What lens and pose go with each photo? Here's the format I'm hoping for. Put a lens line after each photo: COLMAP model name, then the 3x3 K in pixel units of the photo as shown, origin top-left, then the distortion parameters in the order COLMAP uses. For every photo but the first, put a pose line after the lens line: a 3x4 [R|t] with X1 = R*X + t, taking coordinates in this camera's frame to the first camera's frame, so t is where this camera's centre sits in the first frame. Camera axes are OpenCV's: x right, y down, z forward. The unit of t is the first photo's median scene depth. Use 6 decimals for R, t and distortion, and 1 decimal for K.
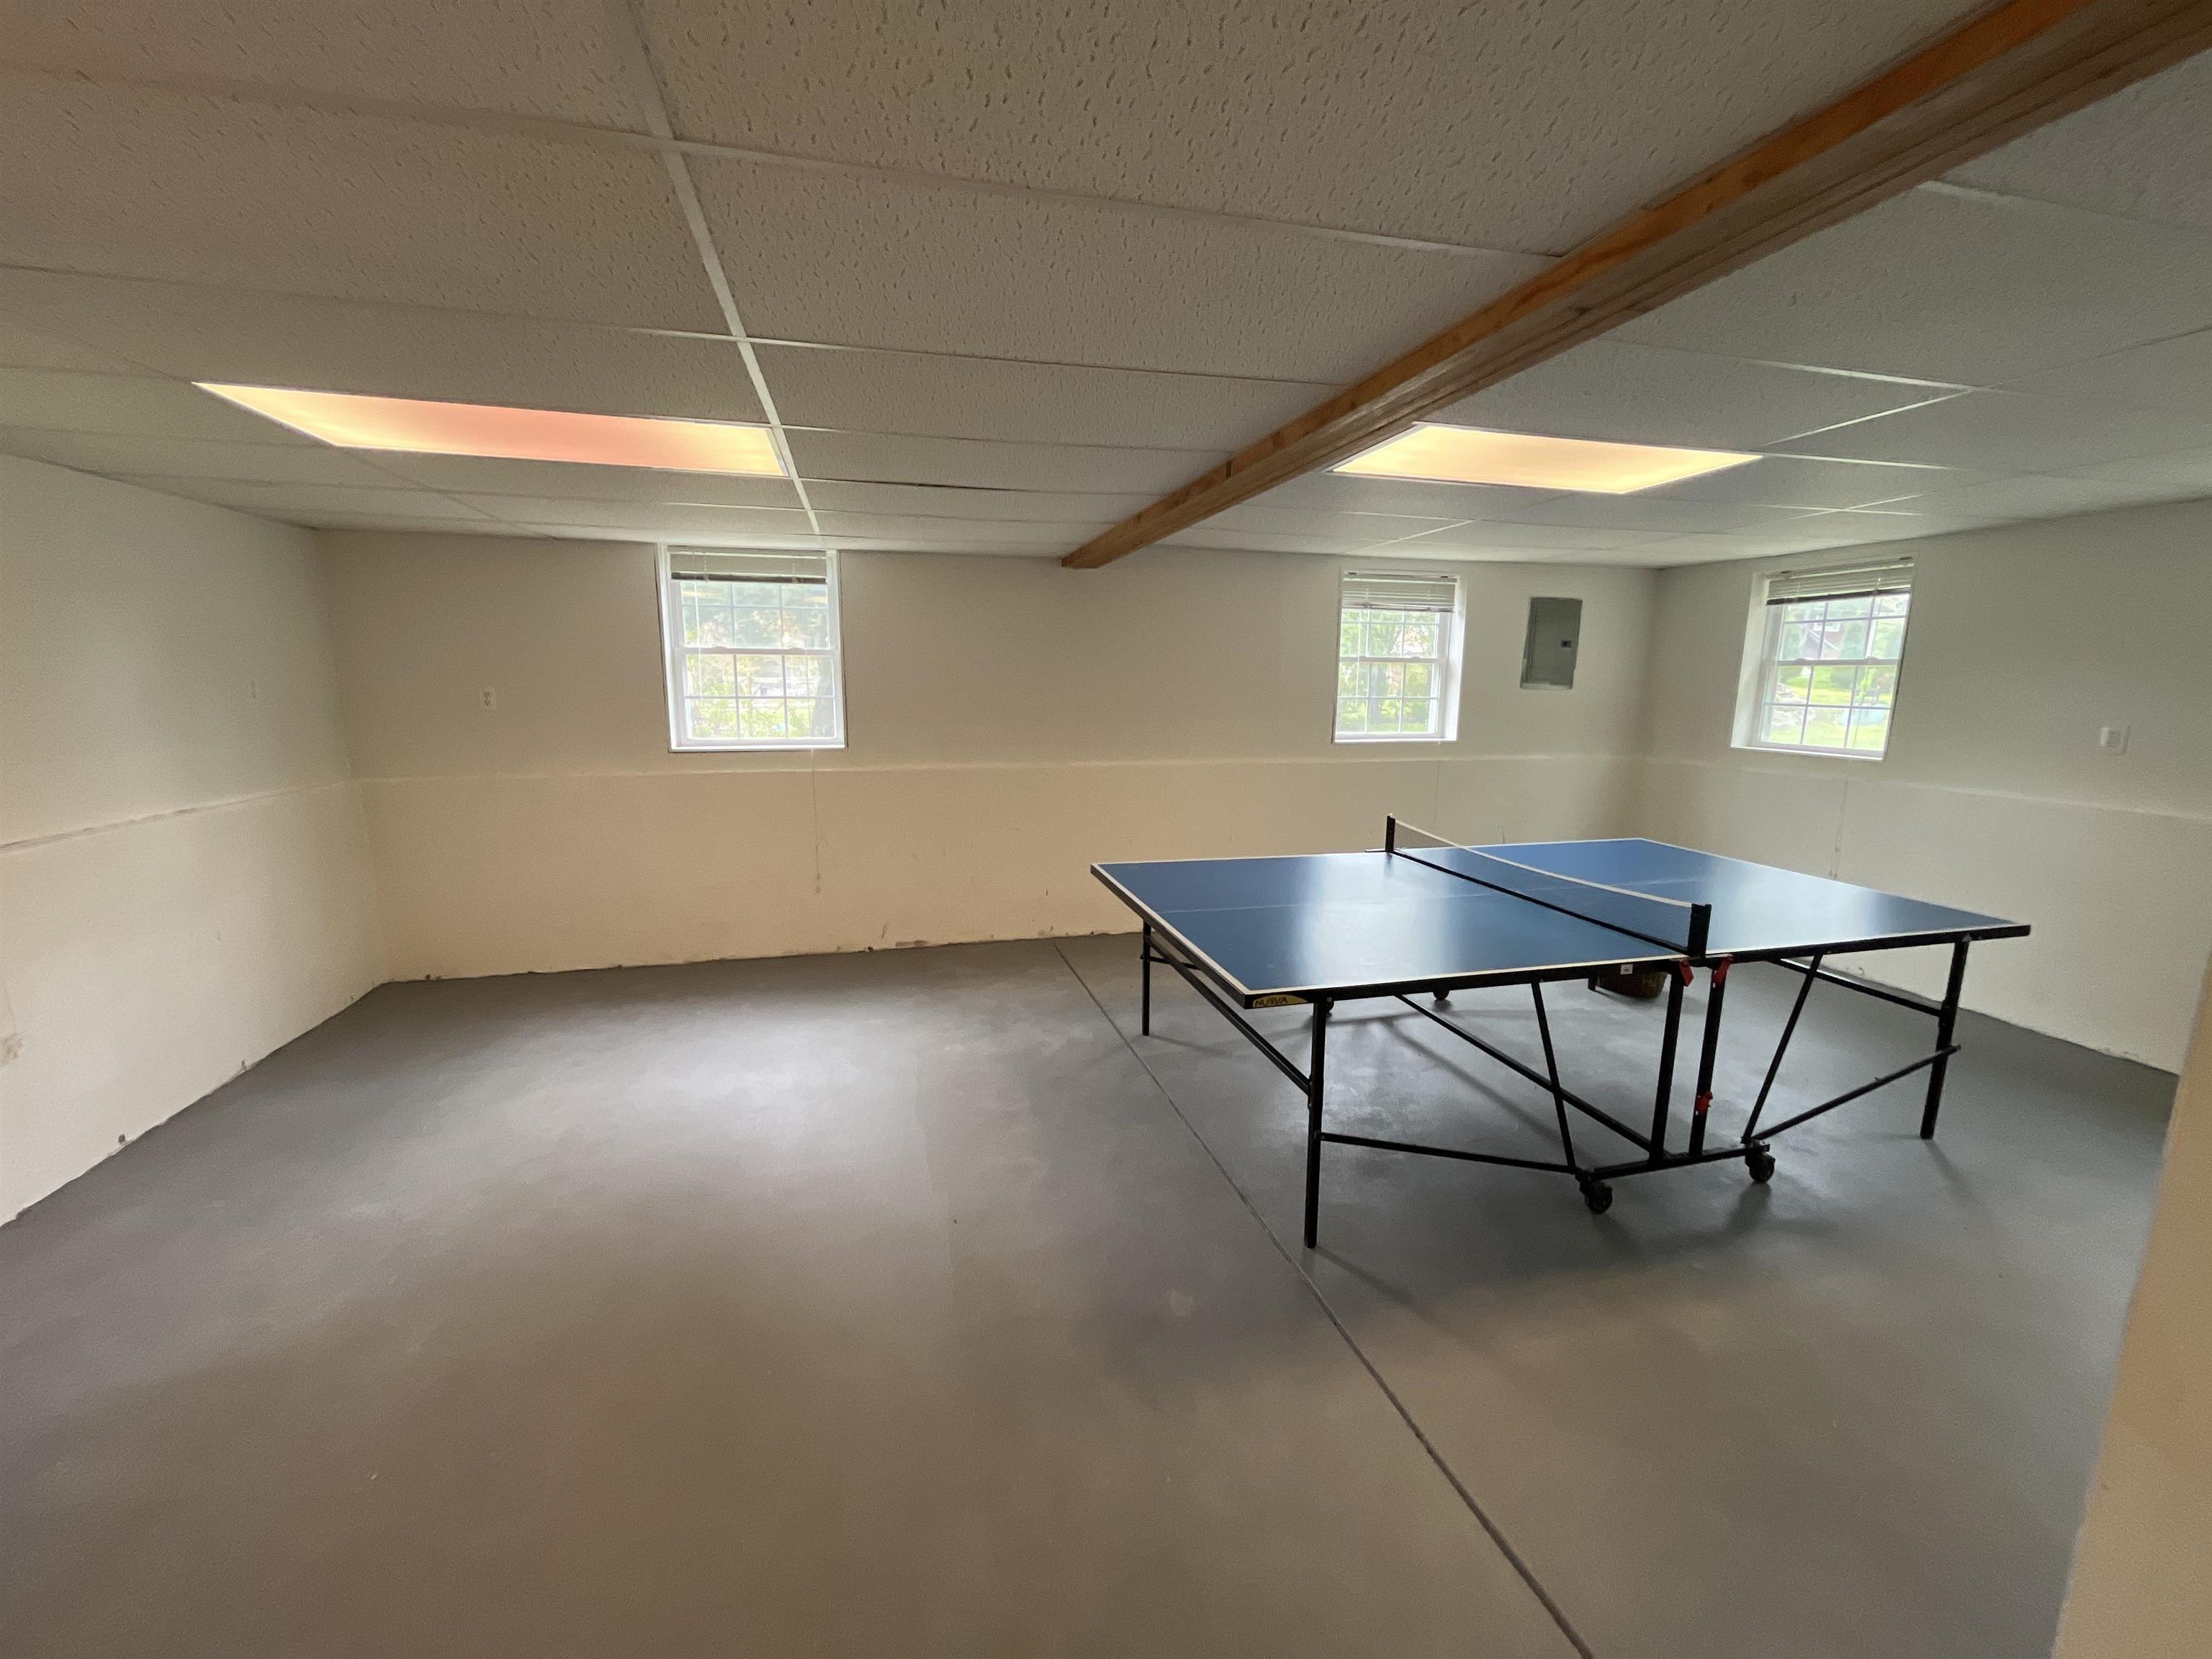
lens RADIAL K [[883.6, 0, 1103.4], [0, 883.6, 836.7], [0, 0, 1]] dist [0.001151, 0.000137]
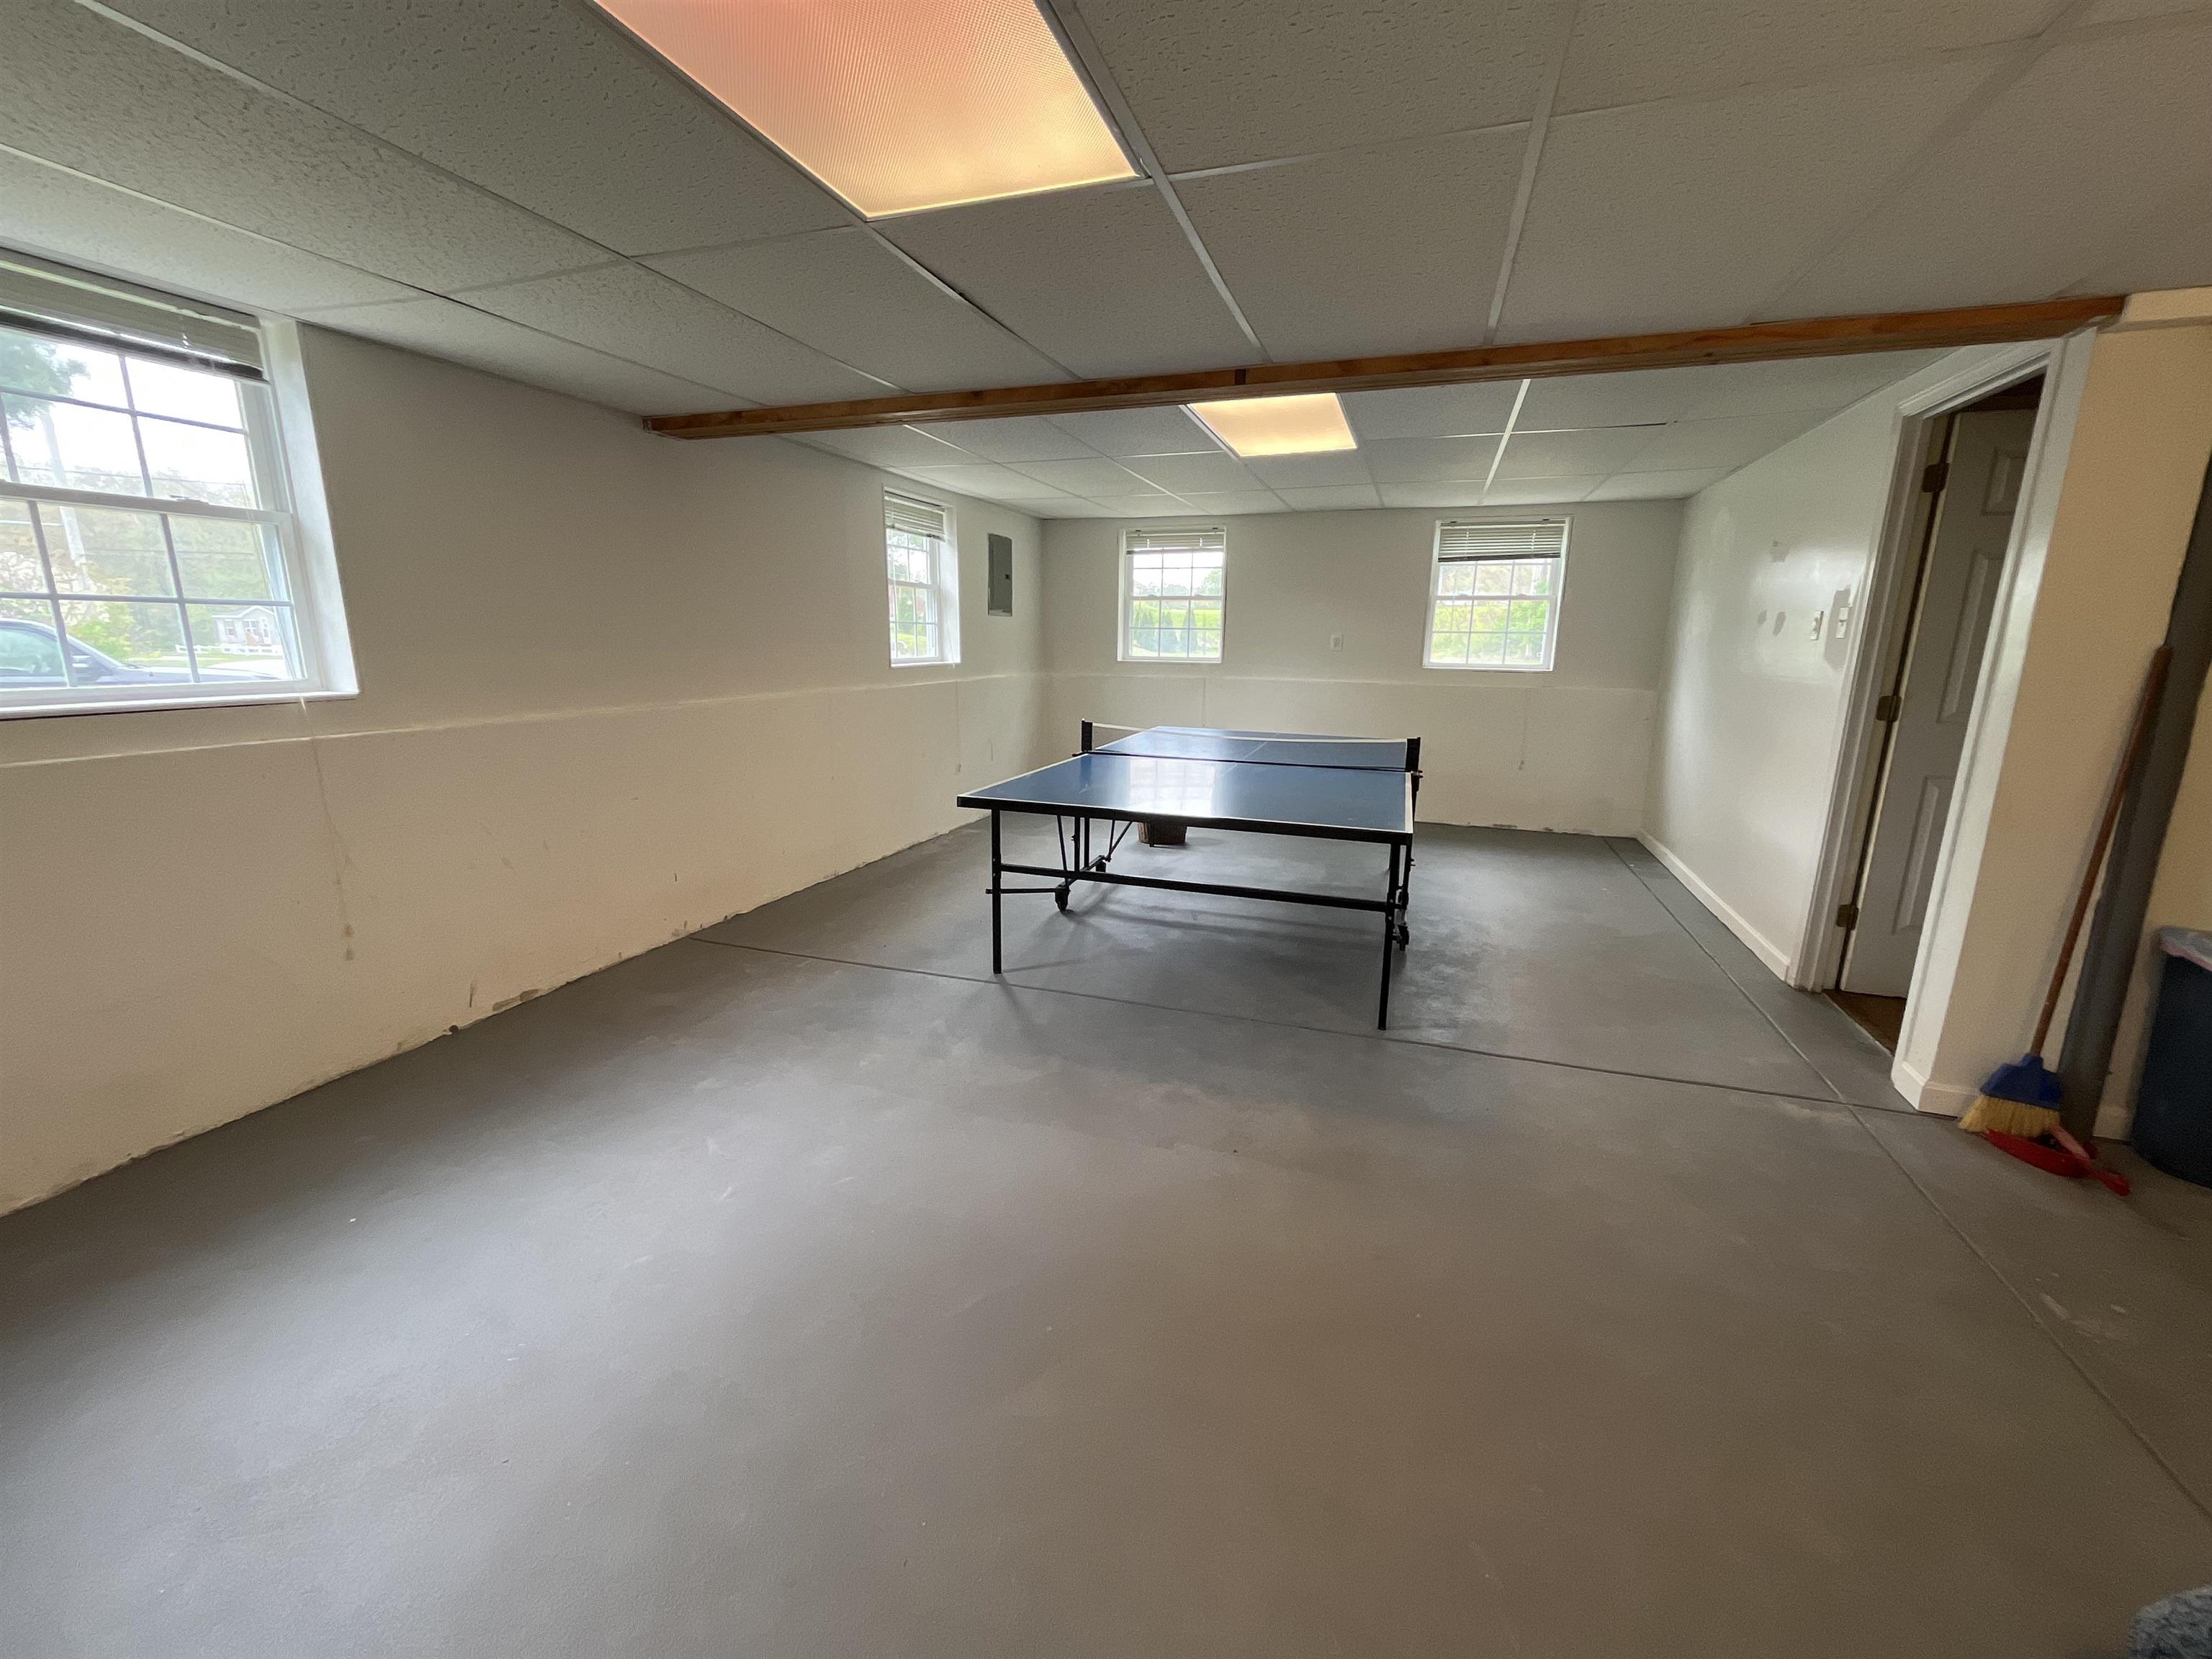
lens RADIAL K [[890.0, 0, 1102.0], [0, 890.0, 831.5], [0, 0, 1]] dist [-0.000284, 0.000022]
pose [[0.559737, -0.180821, 0.808702, -0.453580], [0.142695, 0.982357, 0.120884, -0.014399], [-0.816292, 0.047735, 0.575663, 0.266873]]
